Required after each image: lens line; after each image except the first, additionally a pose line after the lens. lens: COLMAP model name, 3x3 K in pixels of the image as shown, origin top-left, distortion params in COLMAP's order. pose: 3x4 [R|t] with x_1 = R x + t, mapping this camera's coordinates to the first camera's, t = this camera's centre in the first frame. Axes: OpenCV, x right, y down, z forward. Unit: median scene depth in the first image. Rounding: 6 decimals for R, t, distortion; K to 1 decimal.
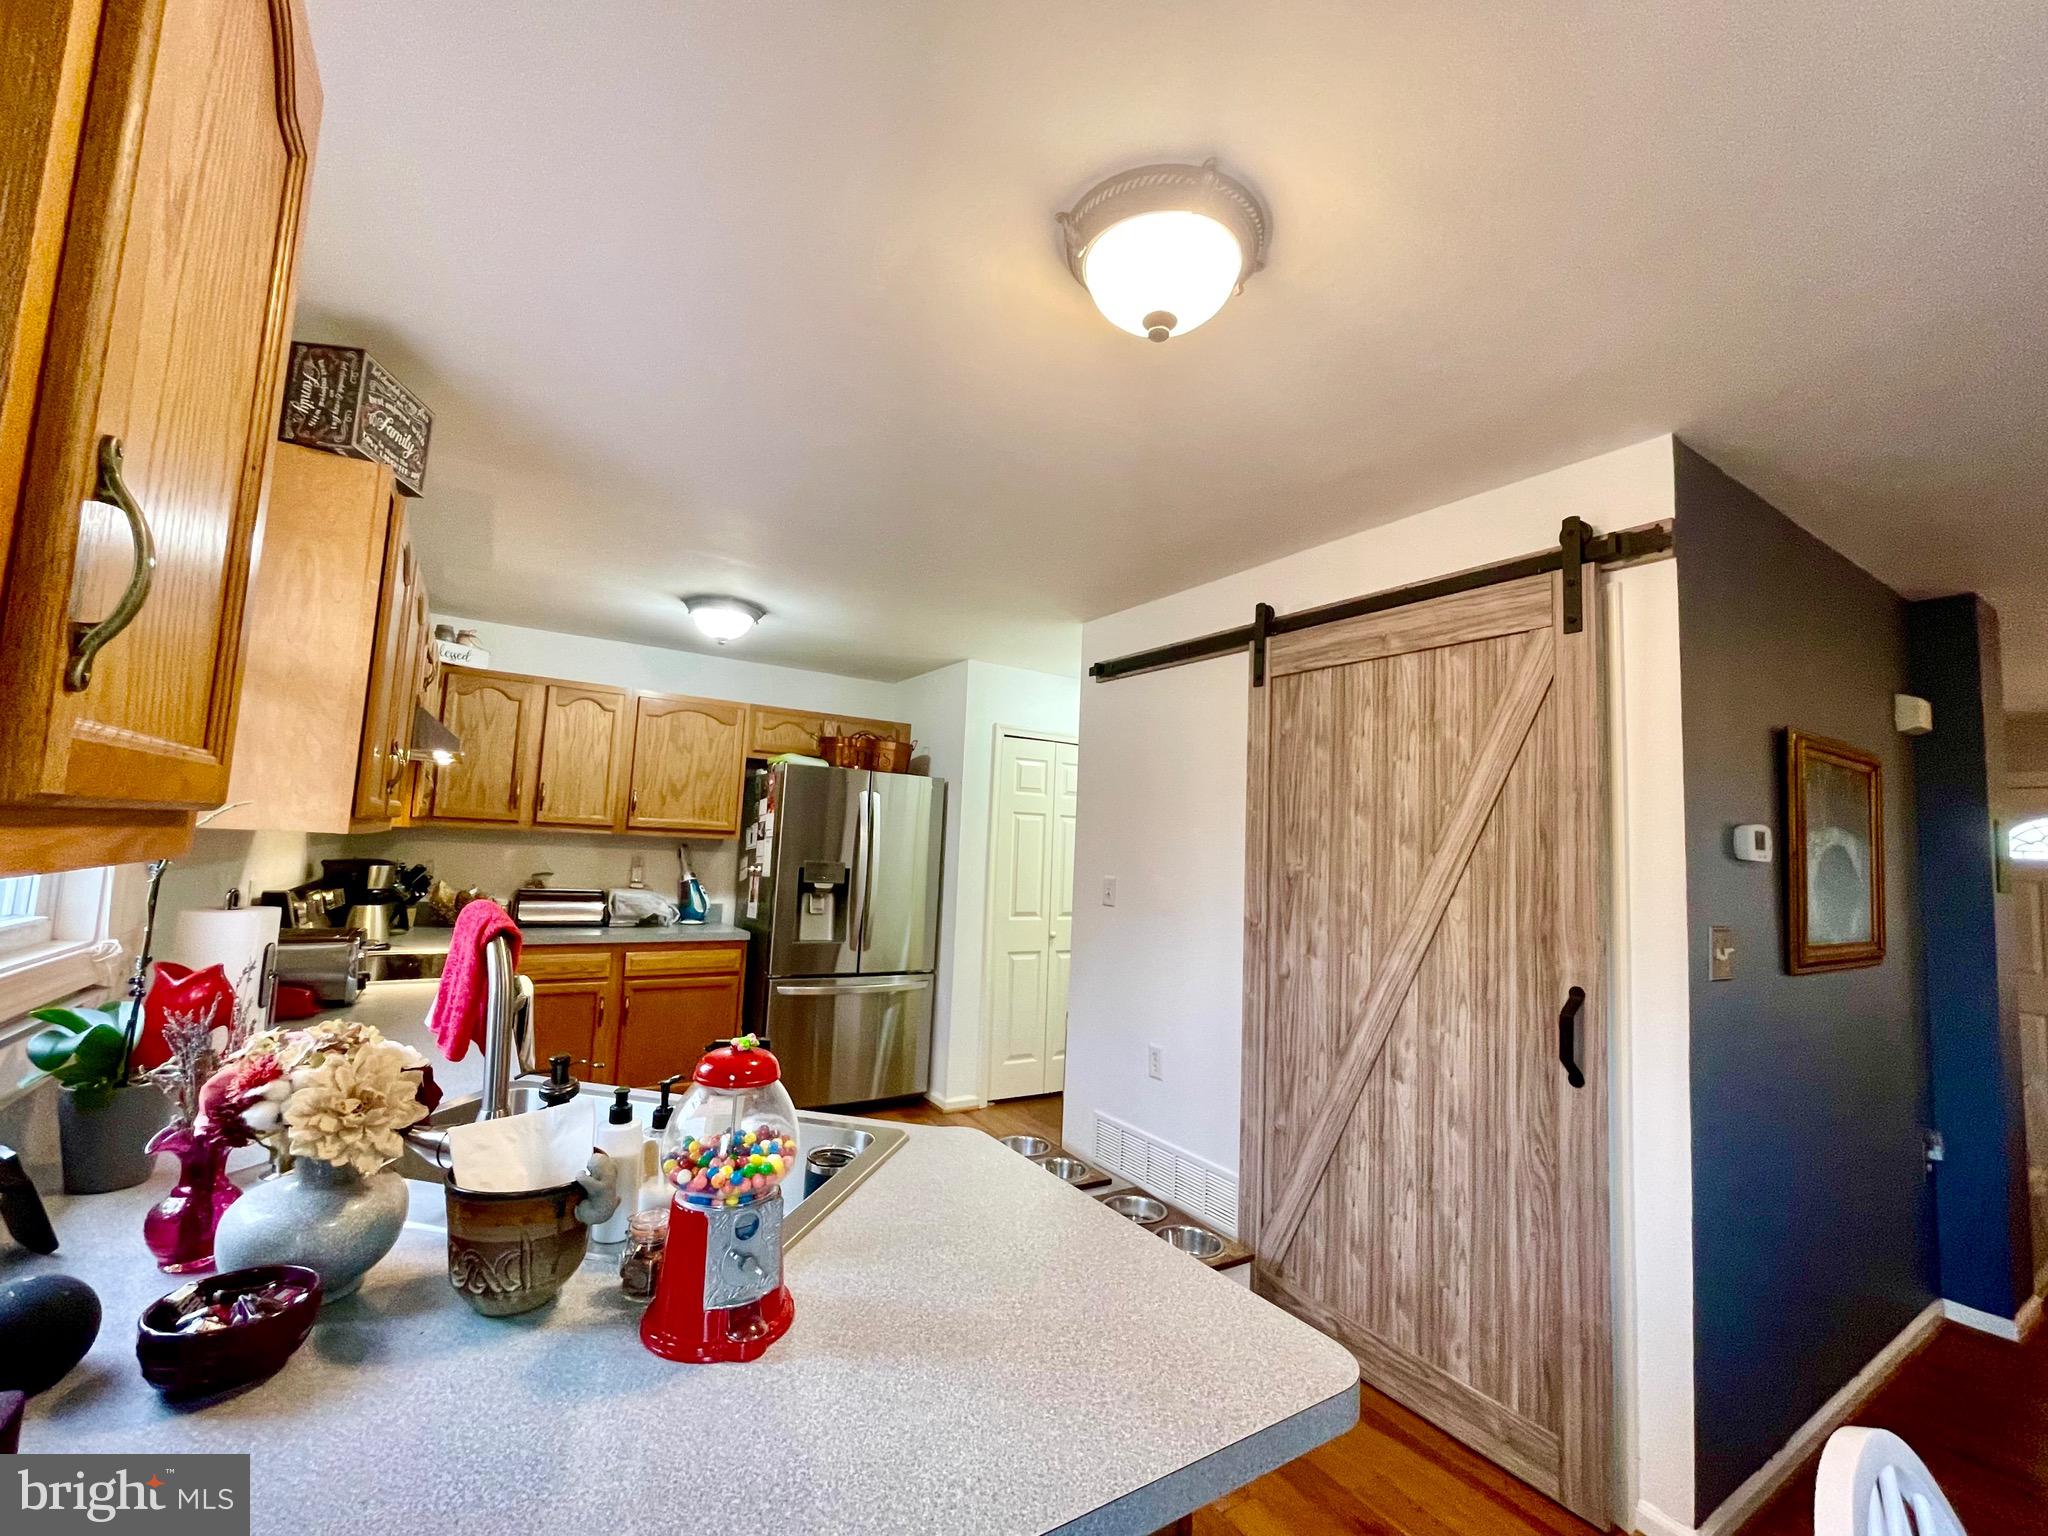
lens RADIAL K [[838.9, 0, 1044.5], [0, 838.9, 766.2], [0, 0, 1]] dist [-0.002886, -0.000280]
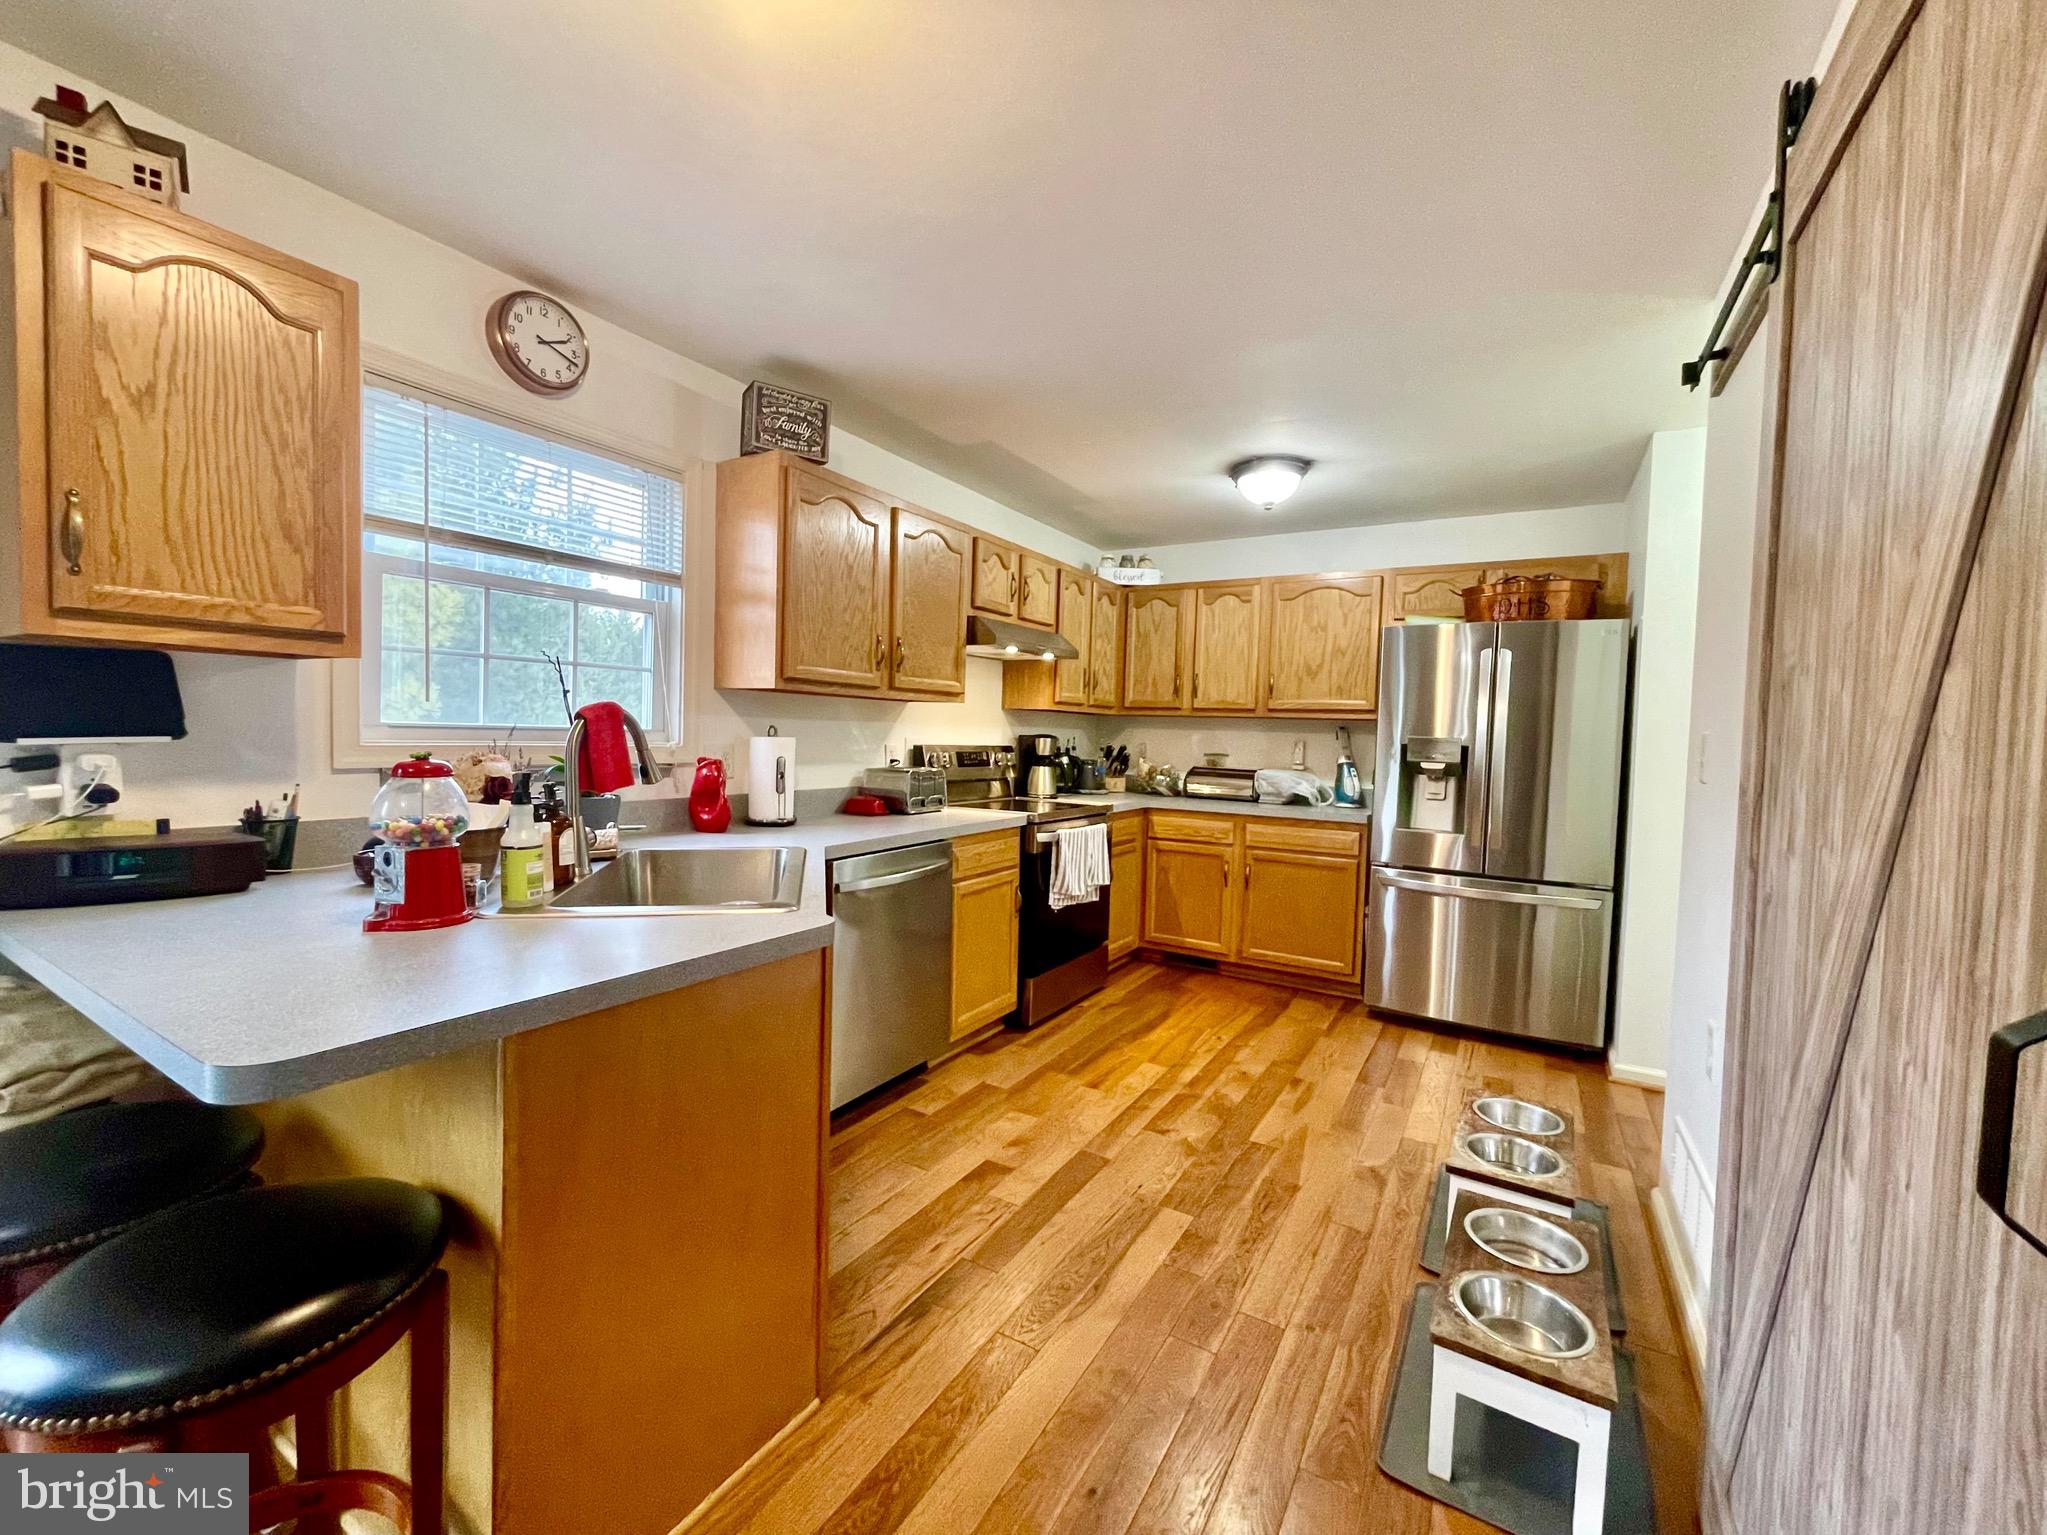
lens RADIAL K [[838.5, 0, 1039.5], [0, 838.5, 768.7], [0, 0, 1]] dist [-0.002886, -0.000280]
pose [[0.440600, 0.002699, -0.897699, 0.346685], [0.080765, 0.995821, 0.042634, 0.084815], [0.894063, -0.091287, 0.438541, 0.298649]]
